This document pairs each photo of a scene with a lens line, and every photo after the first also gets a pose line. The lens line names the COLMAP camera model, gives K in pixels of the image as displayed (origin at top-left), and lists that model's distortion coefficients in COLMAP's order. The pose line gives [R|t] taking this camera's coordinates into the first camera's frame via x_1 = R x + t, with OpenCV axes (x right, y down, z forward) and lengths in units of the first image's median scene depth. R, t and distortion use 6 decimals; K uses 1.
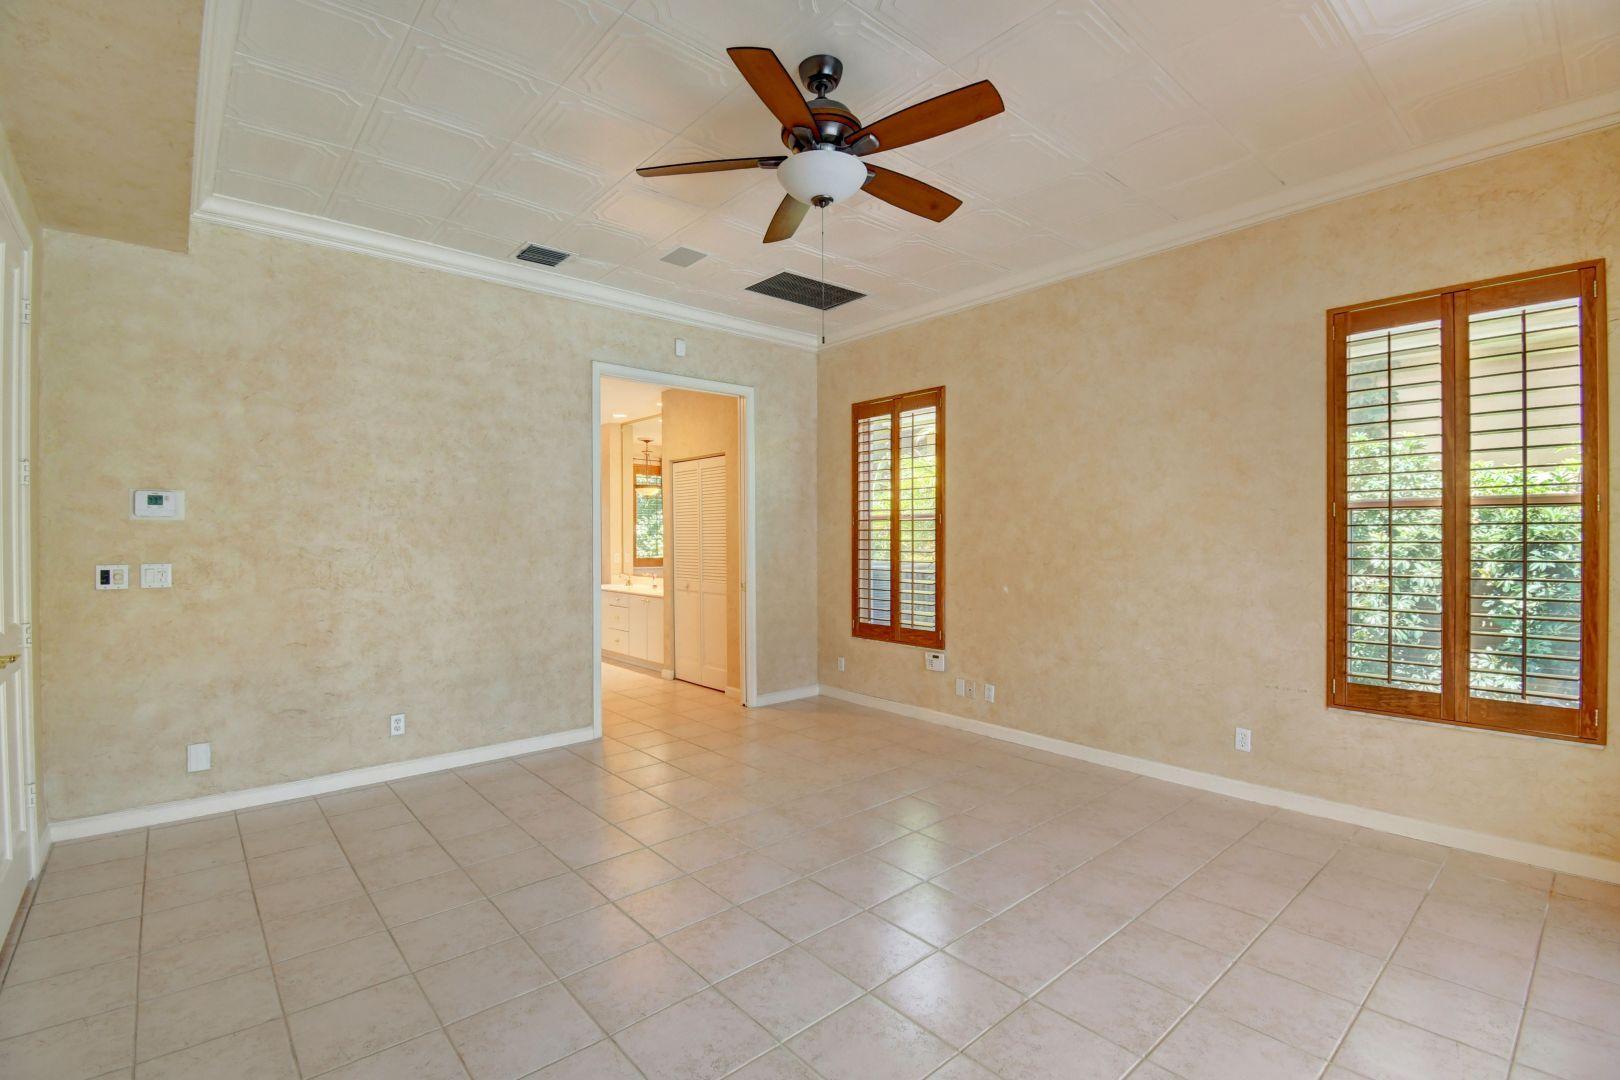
lens RADIAL K [[719.7, 0, 799.0], [0, 719.7, 542.2], [0, 0, 1]] dist [0.003857, -0.014568]
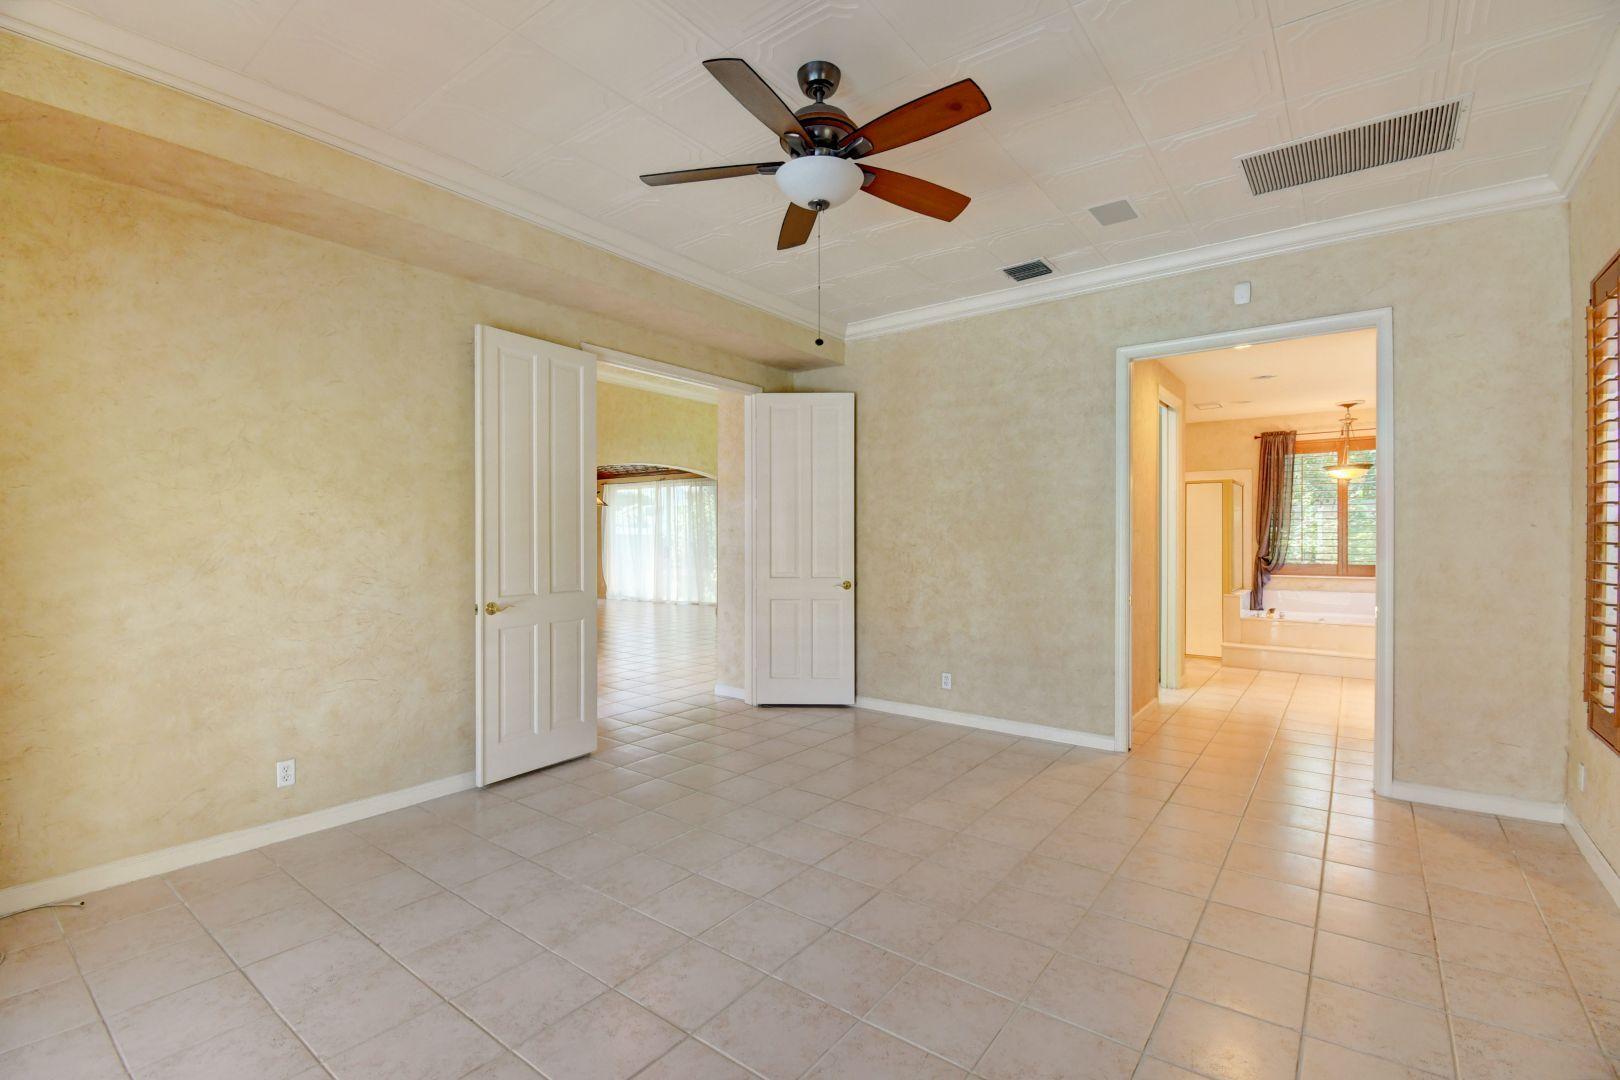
lens RADIAL K [[719.7, 0, 815.3], [0, 719.7, 540.1], [0, 0, 1]] dist [0.003857, -0.014568]
pose [[0.202915, 0.007954, -0.979164, 1.059750], [-0.006576, 0.999956, 0.006760, -0.010414], [0.979174, 0.005067, 0.202958, 0.815240]]
